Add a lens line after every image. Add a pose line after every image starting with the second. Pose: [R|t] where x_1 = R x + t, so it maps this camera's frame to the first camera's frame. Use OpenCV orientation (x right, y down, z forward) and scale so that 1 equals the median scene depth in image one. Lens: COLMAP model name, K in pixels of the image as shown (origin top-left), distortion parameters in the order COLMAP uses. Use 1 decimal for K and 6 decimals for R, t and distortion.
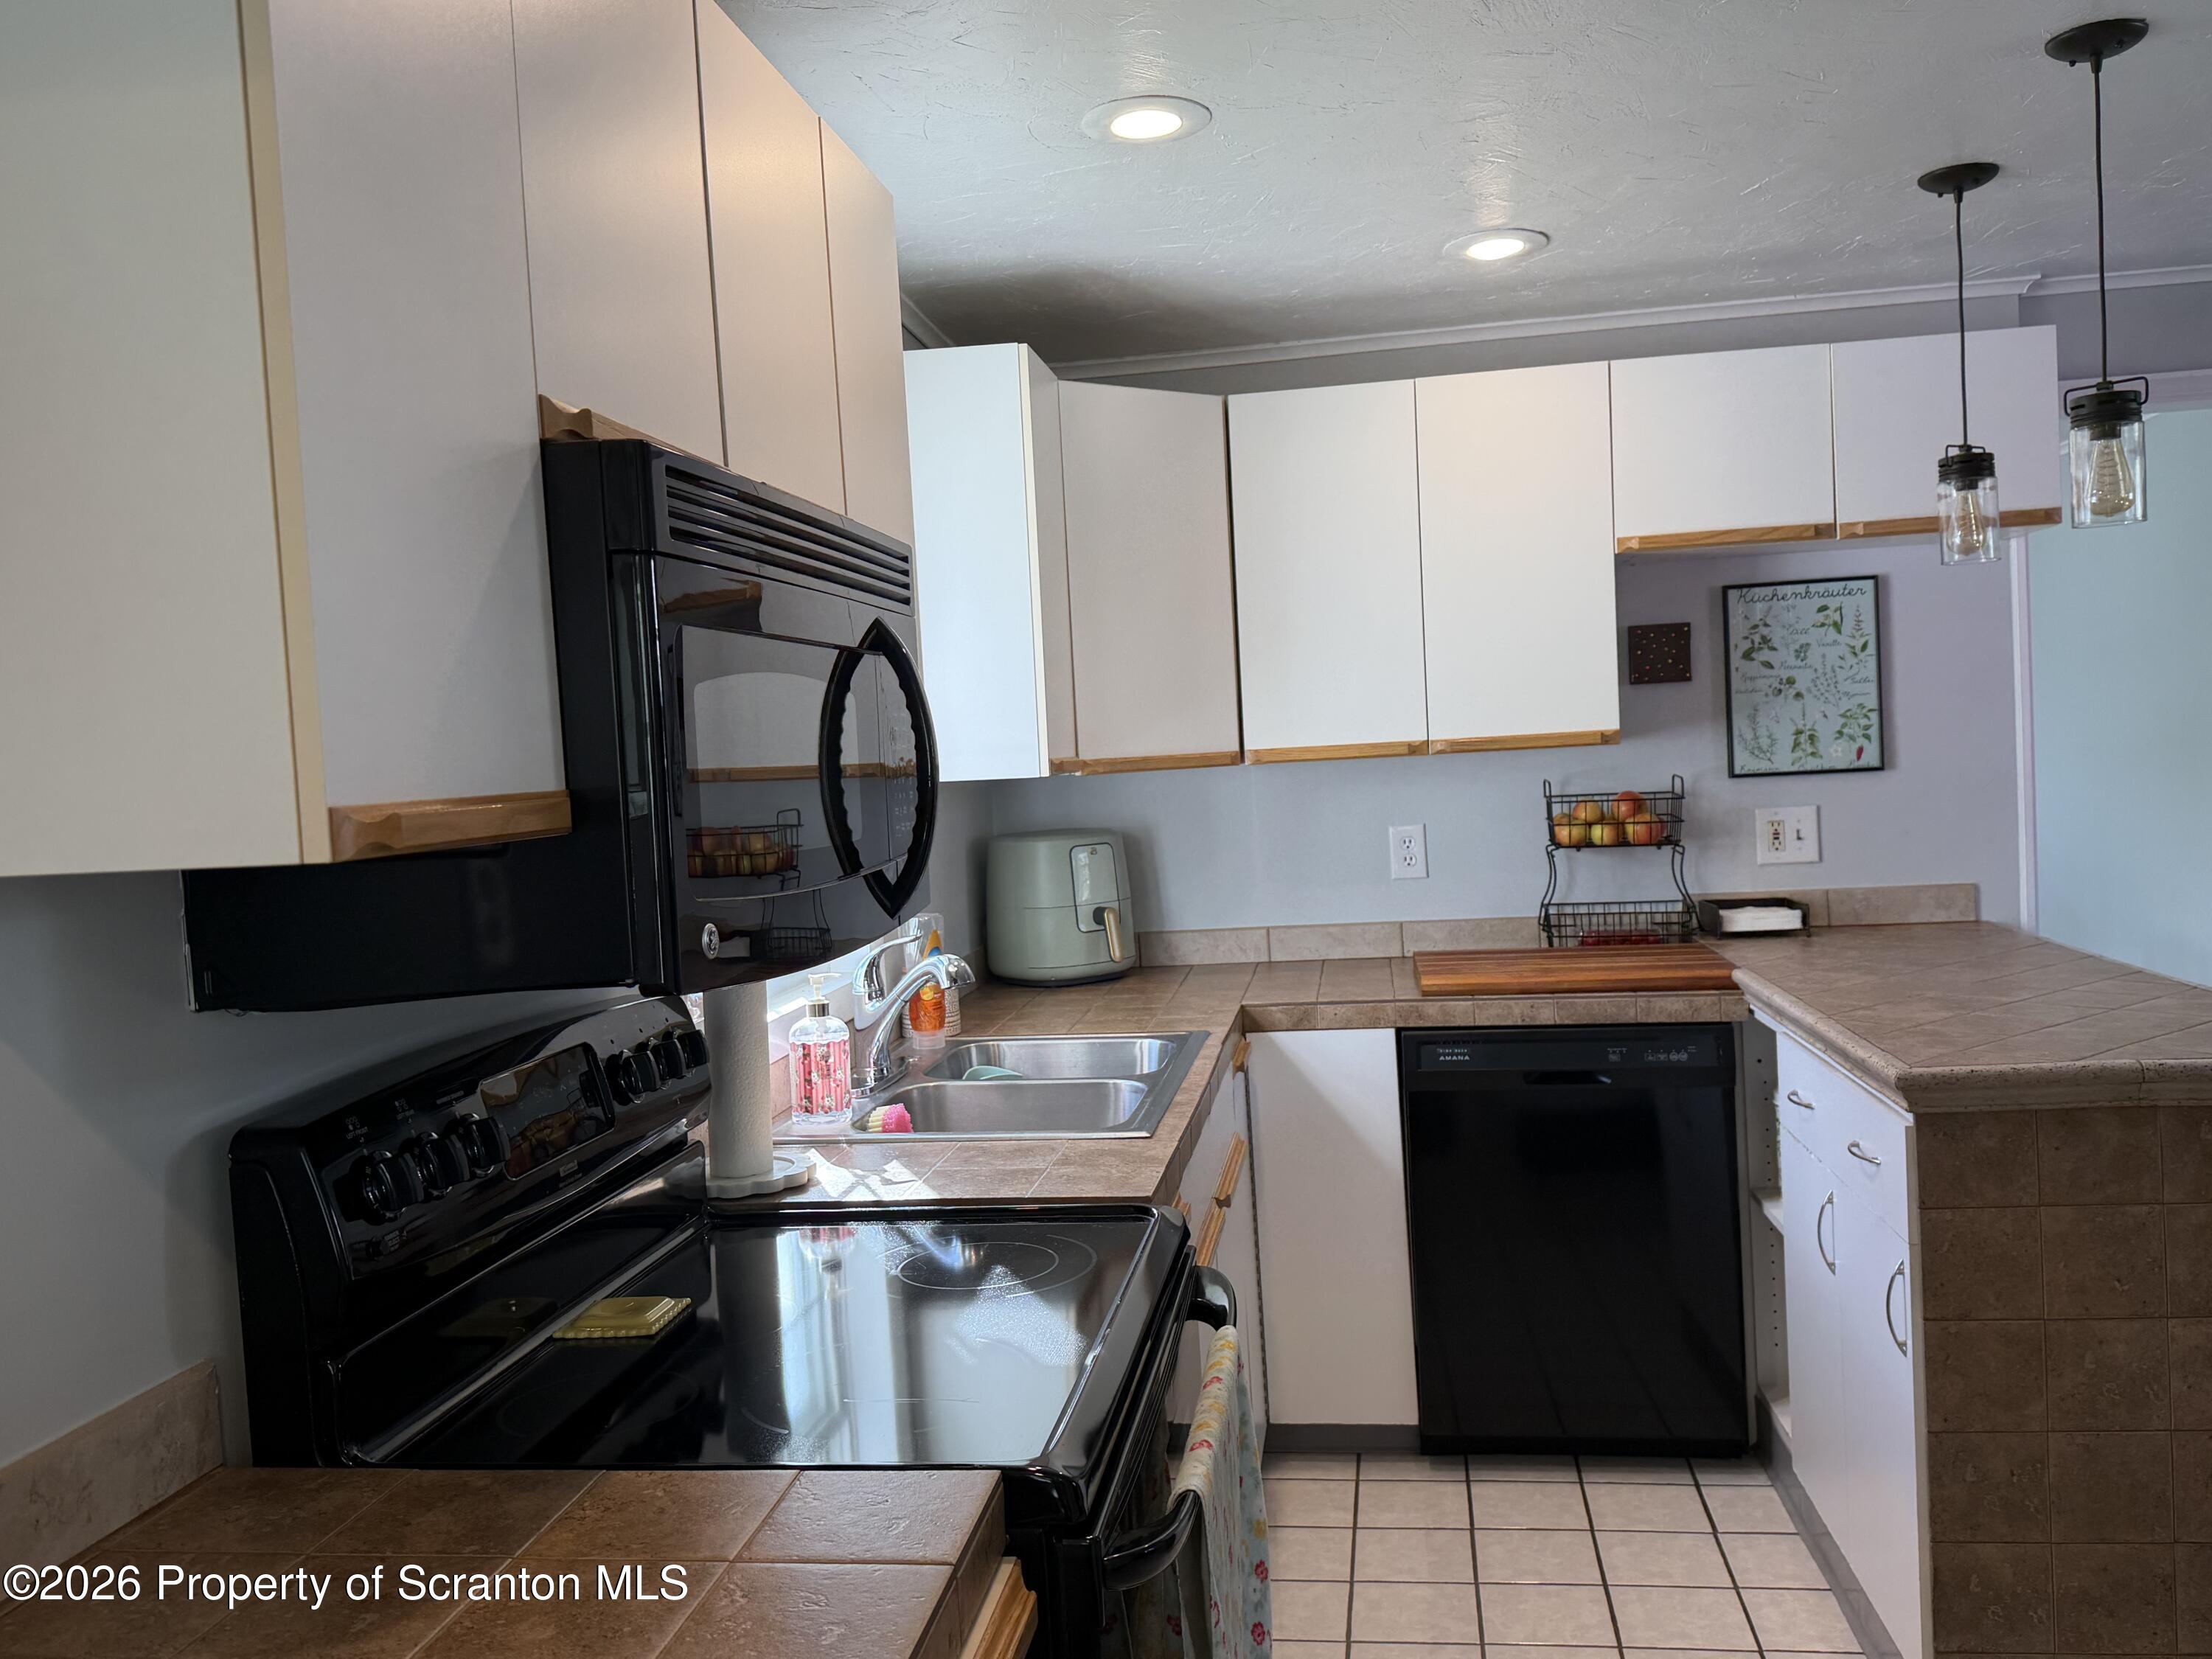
lens RADIAL K [[1801.0, 0, 1096.1], [0, 1801.0, 854.1], [0, 0, 1]] dist [0.100125, -0.168992]
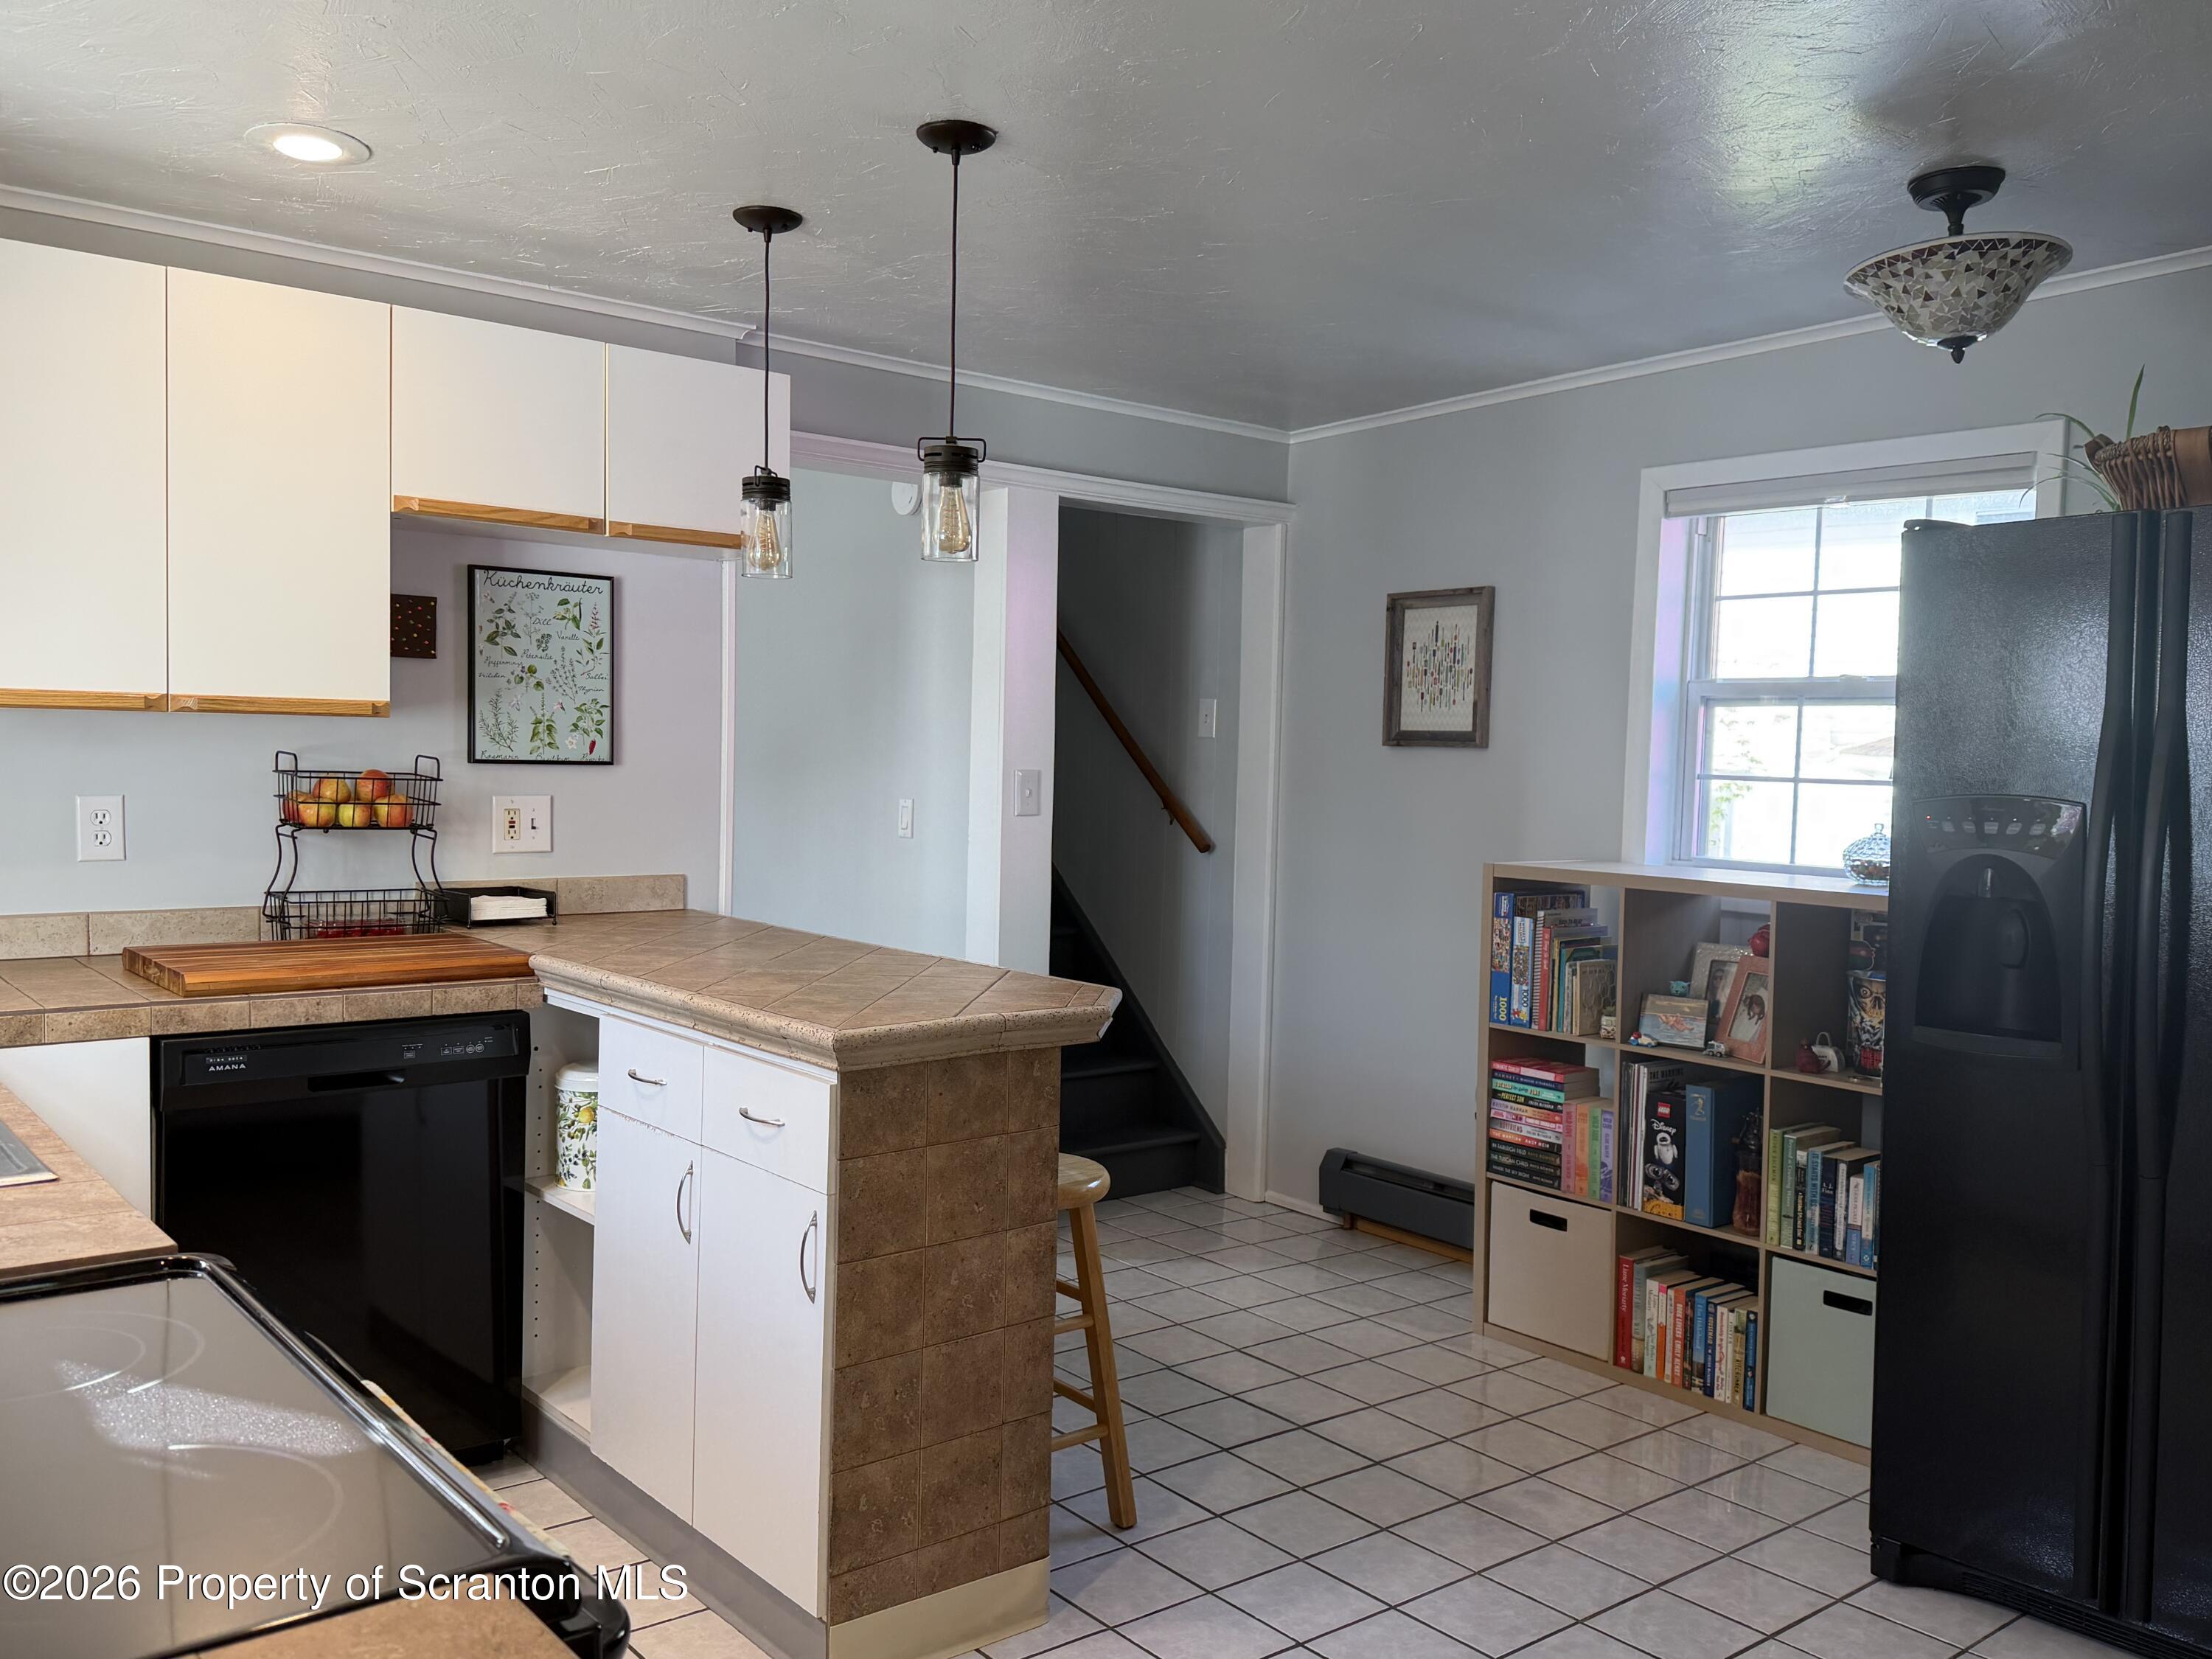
lens RADIAL K [[1801.0, 0, 1108.3], [0, 1801.0, 836.6], [0, 0, 1]] dist [0.100125, -0.168992]
pose [[0.656977, 0.030375, 0.753299, -0.170170], [-0.017884, 0.999535, -0.024706, 0.016547], [-0.753699, 0.002759, 0.657215, 0.112948]]
